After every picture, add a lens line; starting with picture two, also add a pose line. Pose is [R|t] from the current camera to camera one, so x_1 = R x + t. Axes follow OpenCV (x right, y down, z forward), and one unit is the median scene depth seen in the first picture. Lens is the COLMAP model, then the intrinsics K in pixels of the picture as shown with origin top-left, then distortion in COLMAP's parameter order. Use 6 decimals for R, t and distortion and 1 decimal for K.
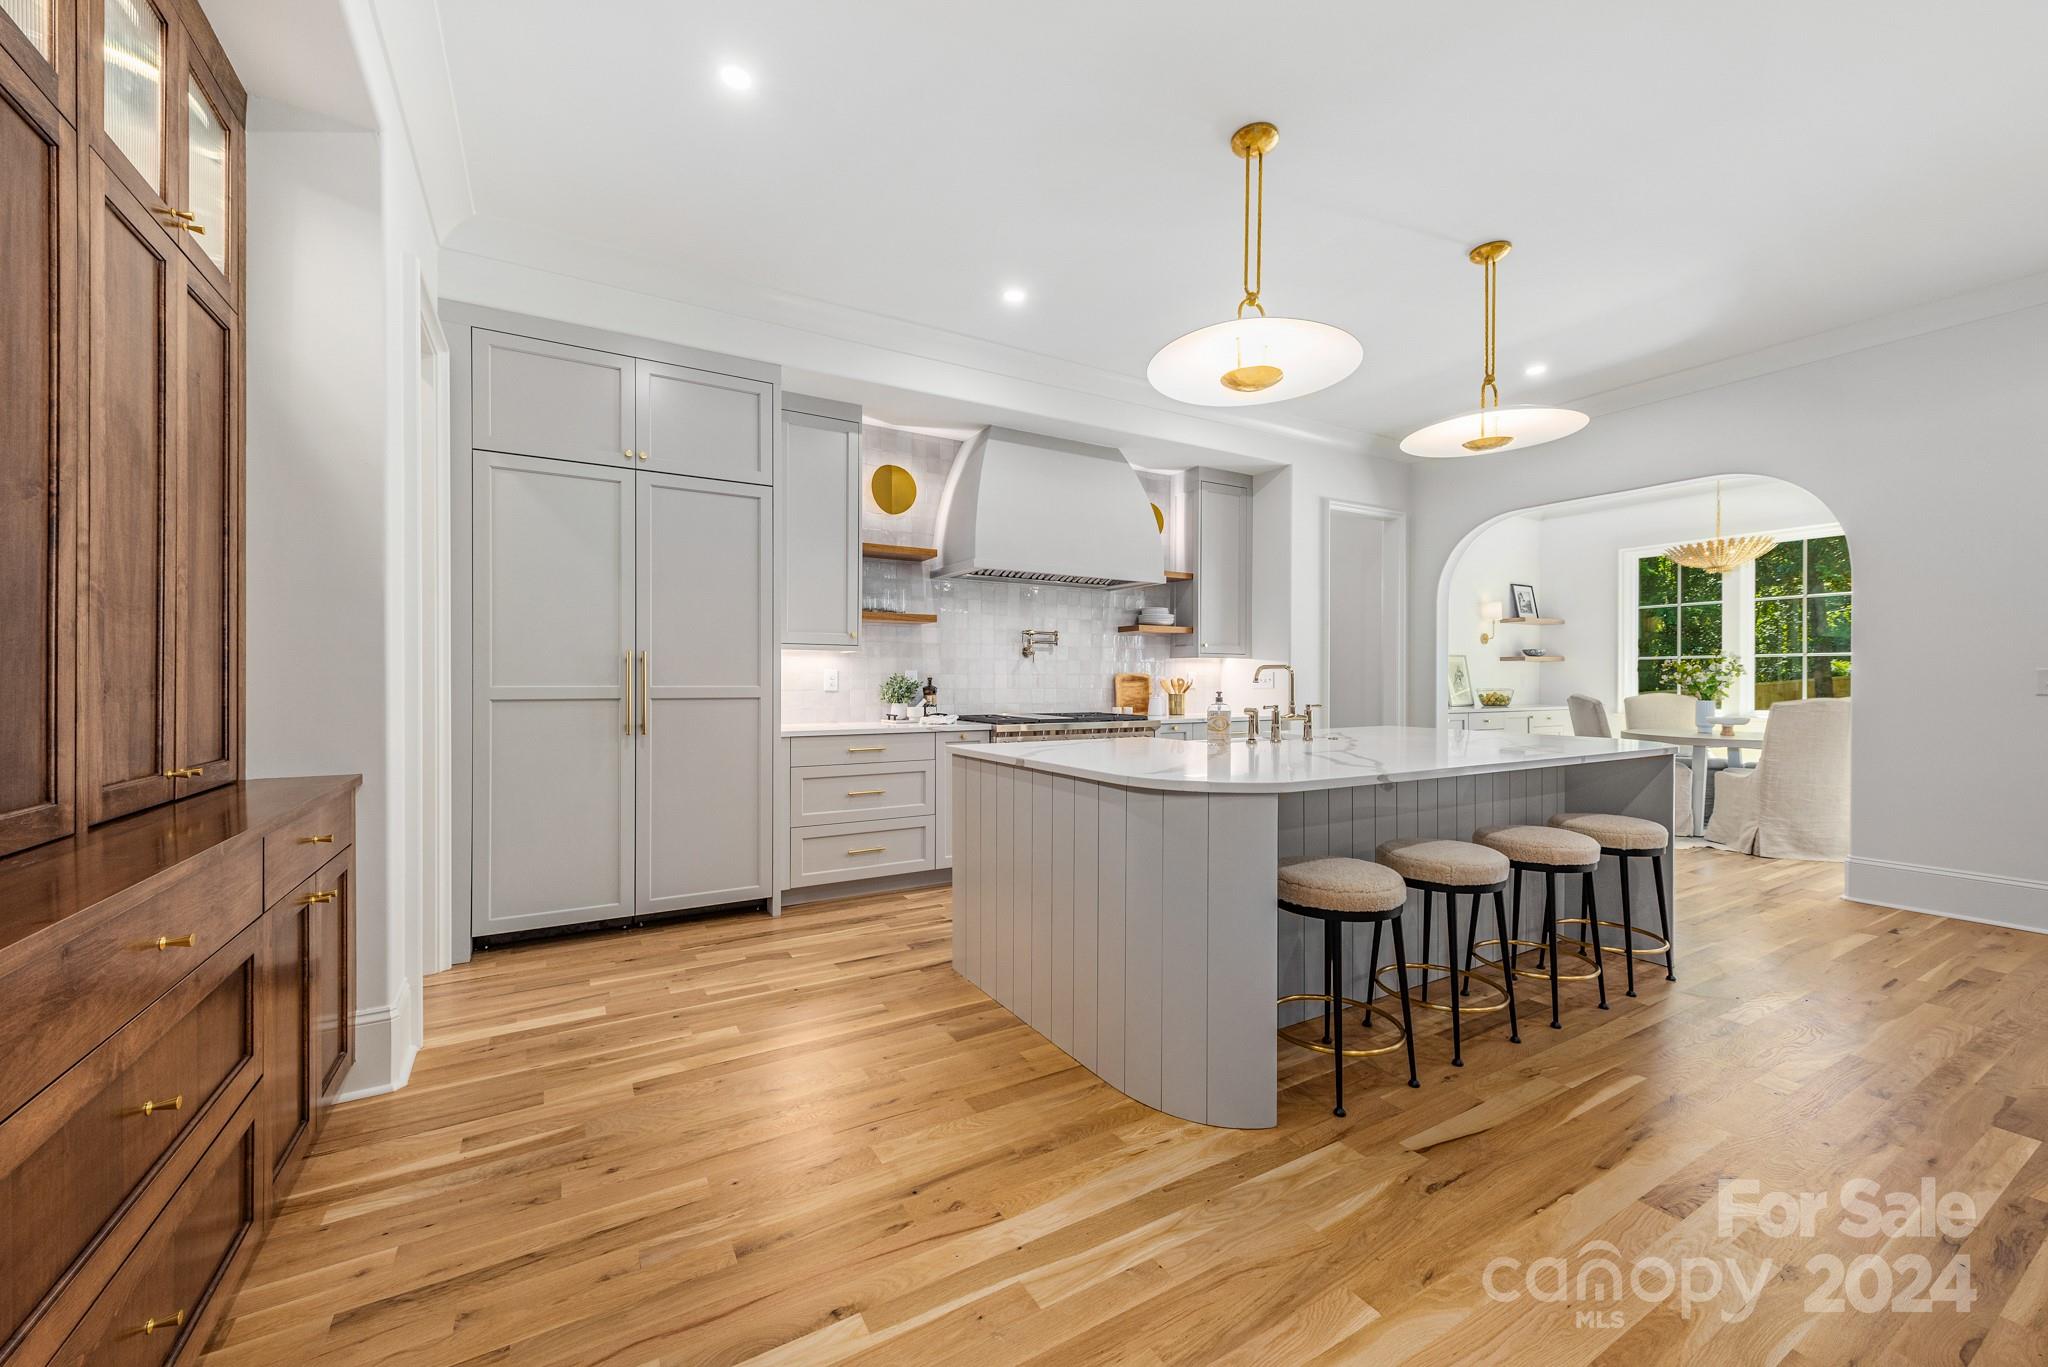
lens RADIAL K [[799.7, 0, 1031.8], [0, 799.7, 680.1], [0, 0, 1]] dist [0.010483, -0.002478]
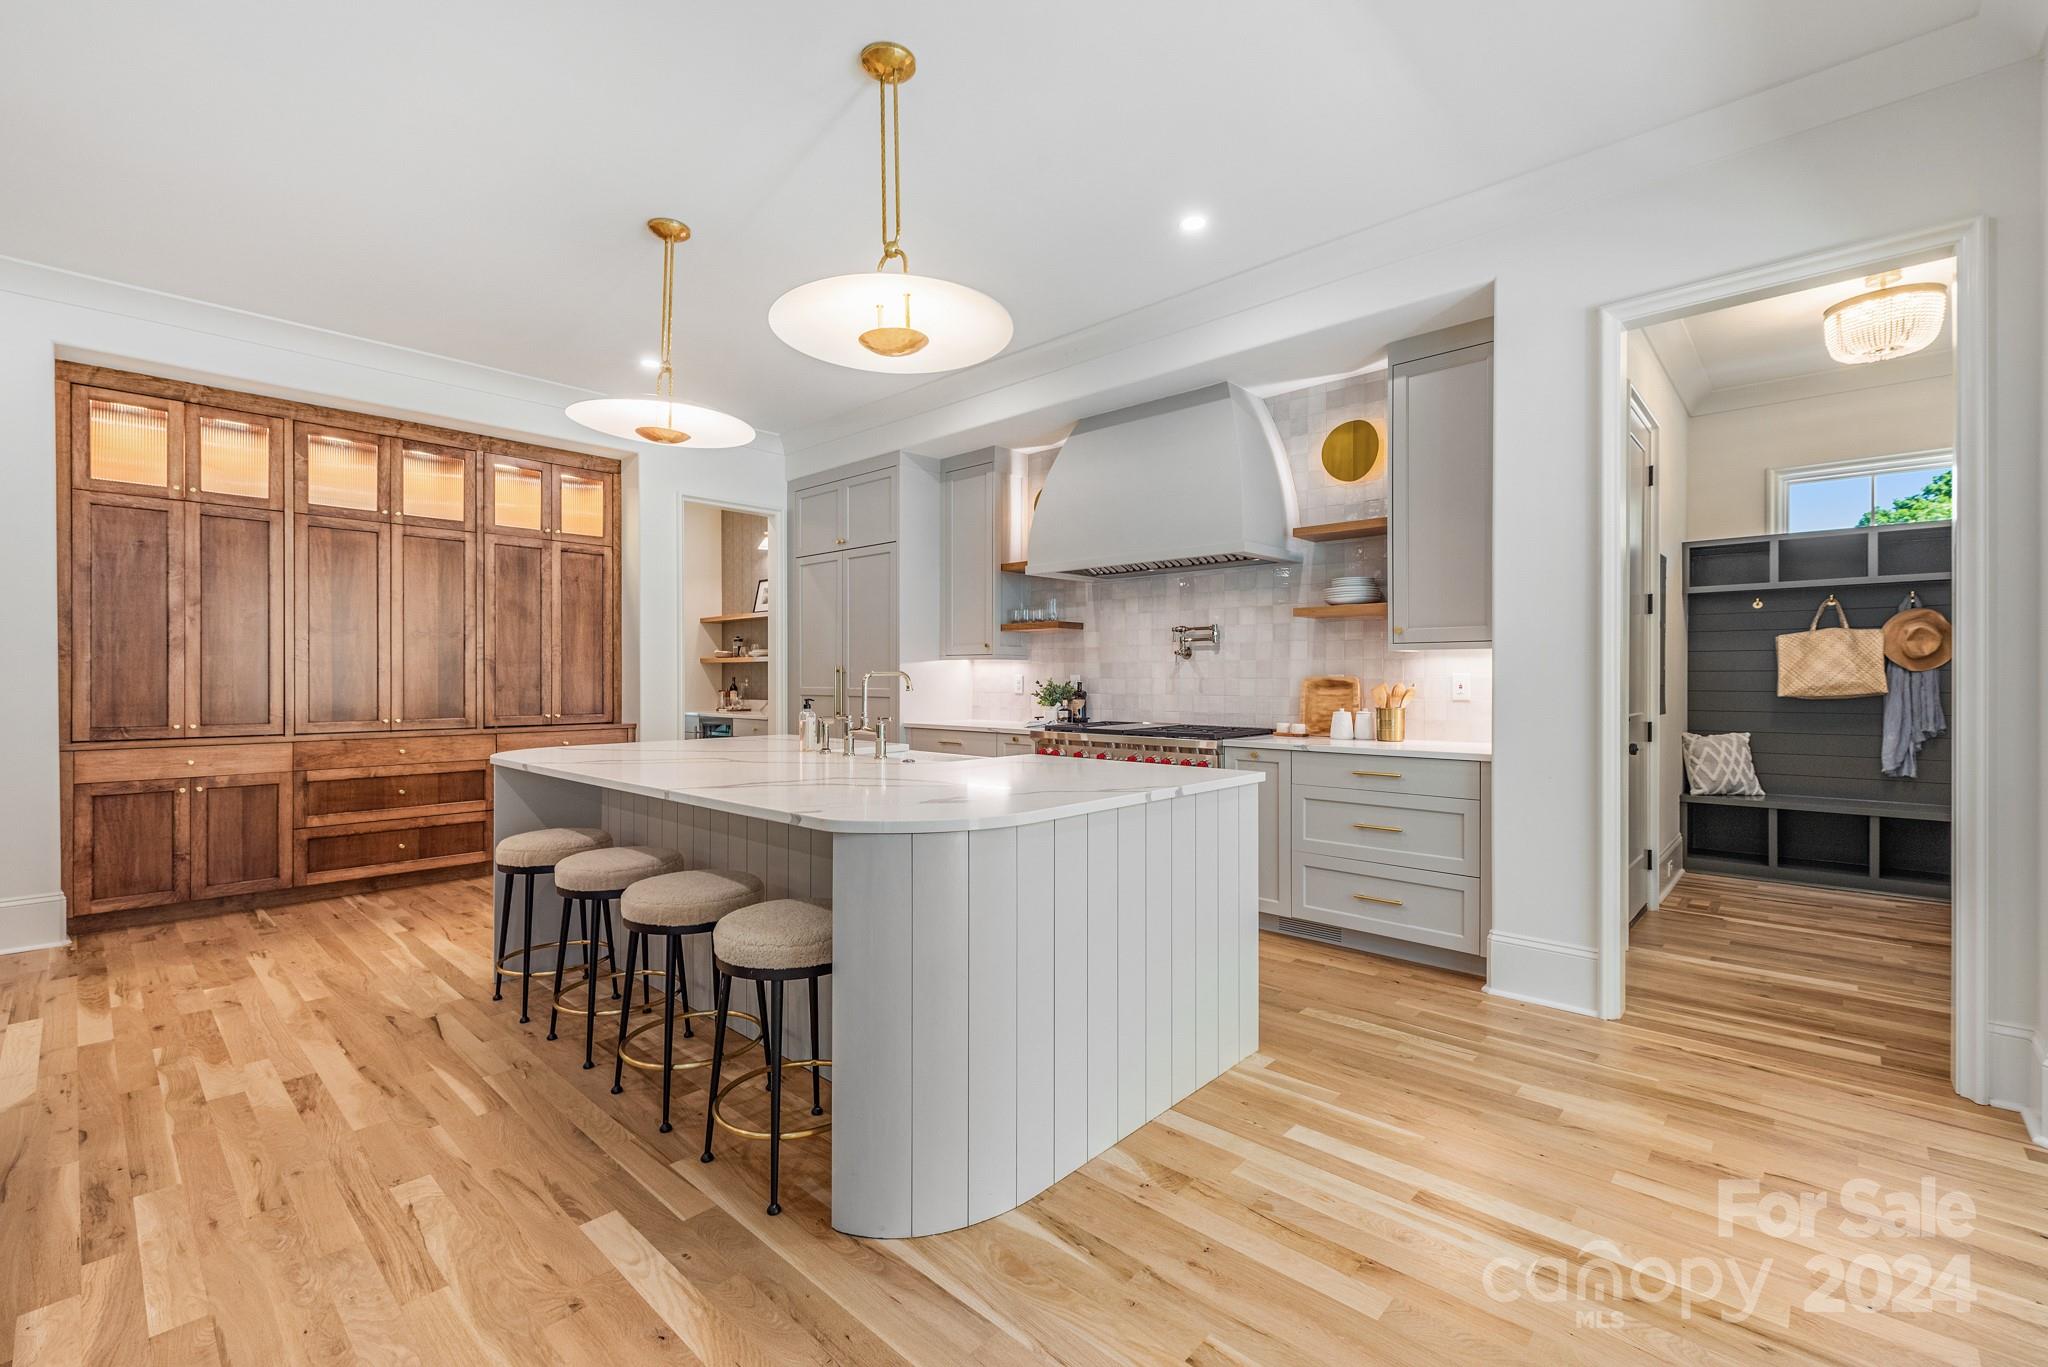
lens RADIAL K [[868.8, 0, 1035.3], [0, 868.8, 679.7], [0, 0, 1]] dist [0.000446, -0.001865]
pose [[0.295335, 0.000770, -0.955393, 0.904557], [0.000670, 0.999999, 0.001013, -0.007116], [0.955393, -0.000939, 0.295335, 0.622461]]
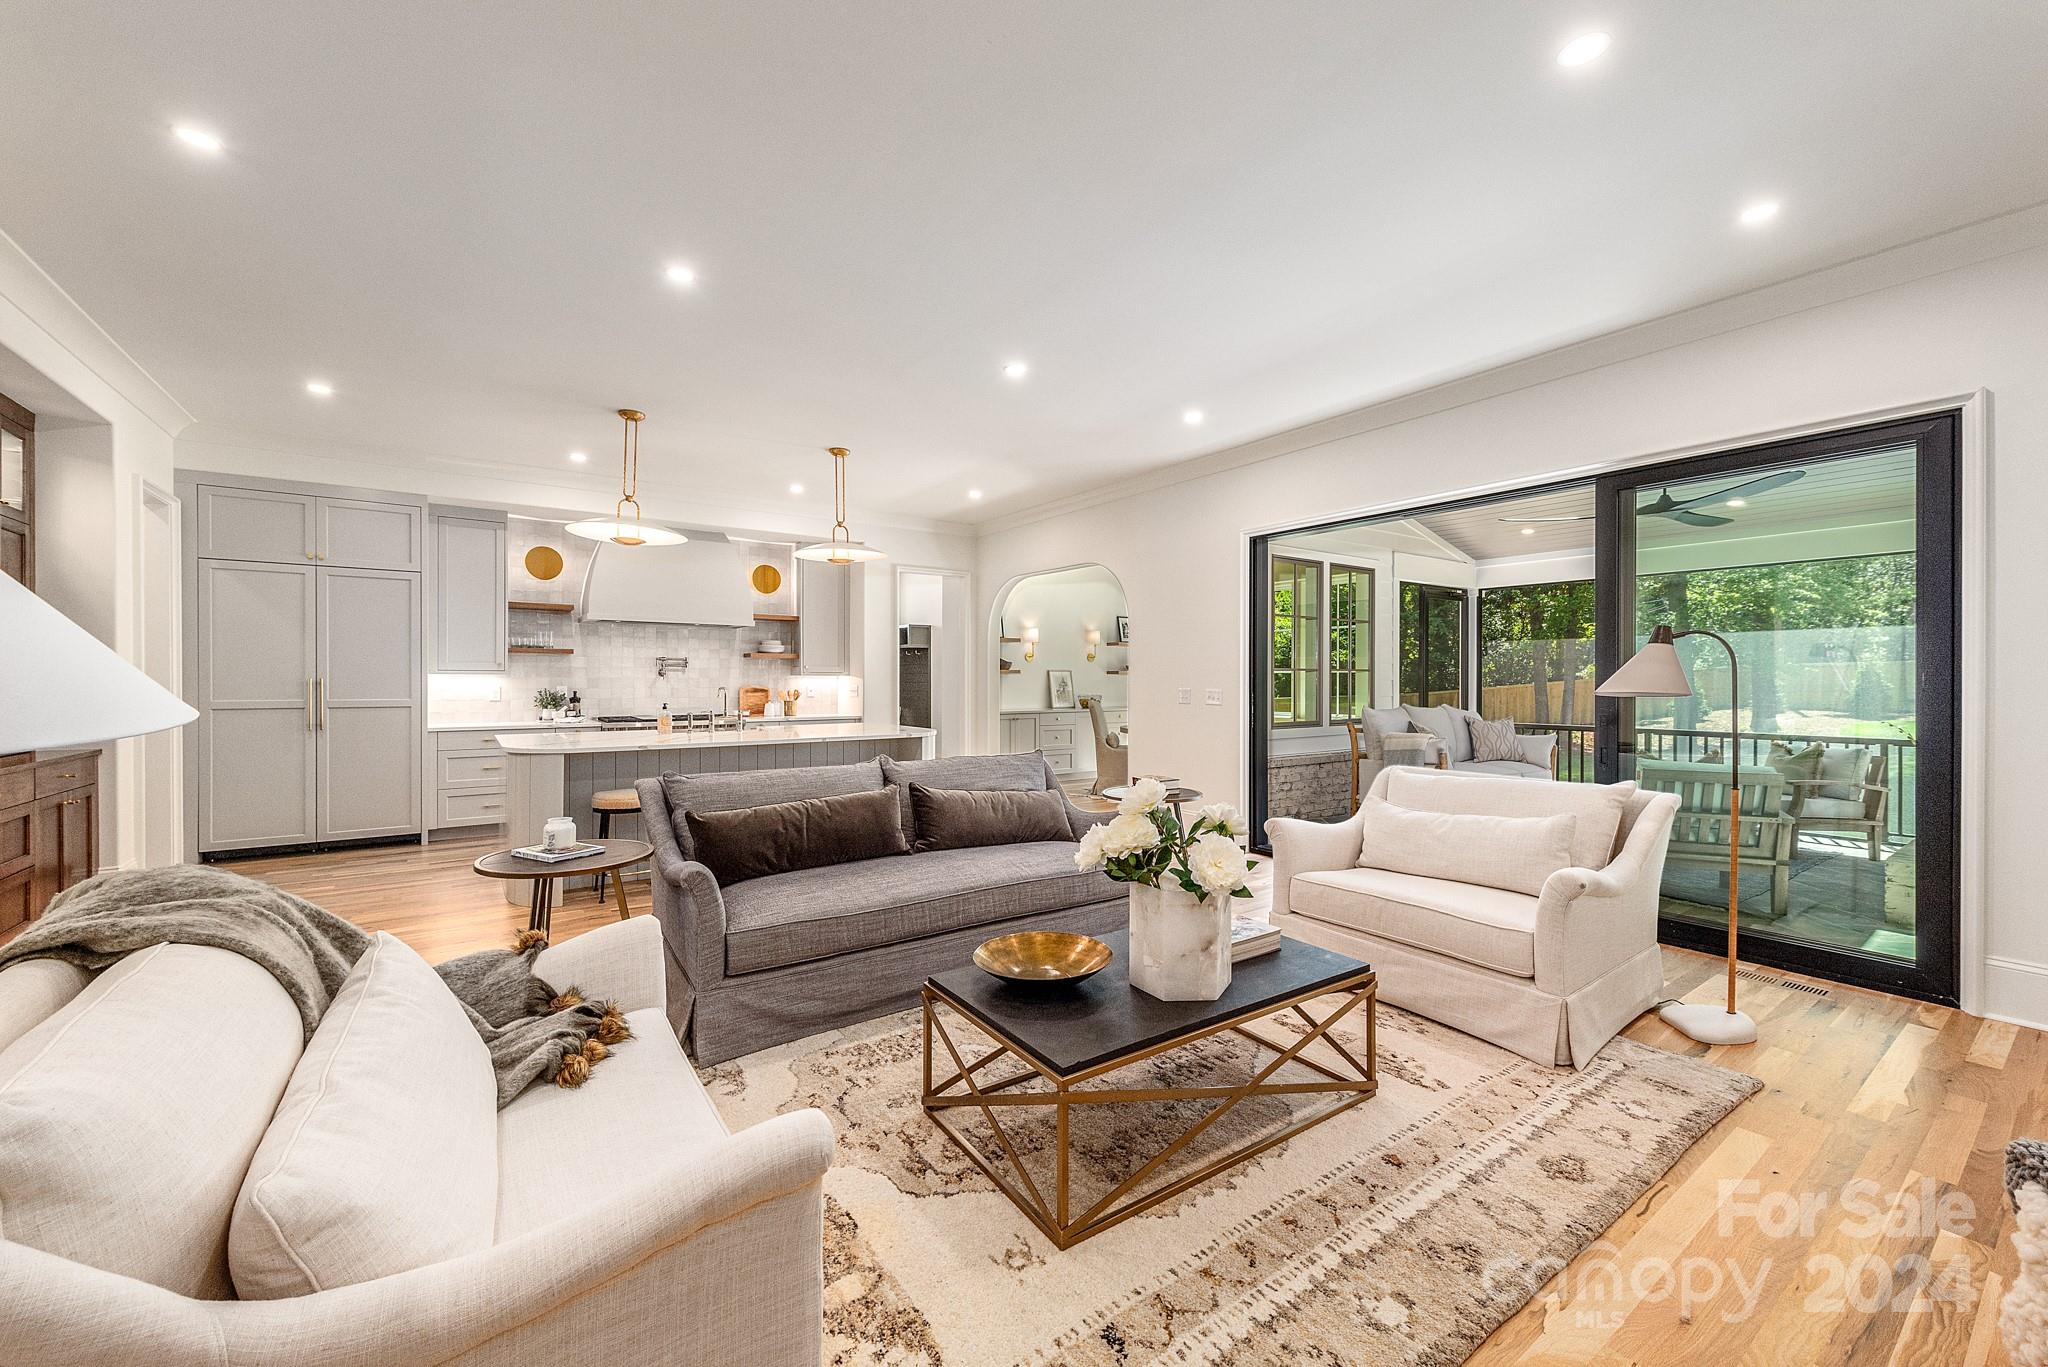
lens RADIAL K [[799.7, 0, 1036.0], [0, 799.7, 683.5], [0, 0, 1]] dist [0.010483, -0.002478]
pose [[0.996092, 0.000824, 0.088318, 0.583292], [-0.001388, 0.999979, 0.006325, -0.027378], [-0.088311, -0.006423, 0.996072, -0.538121]]
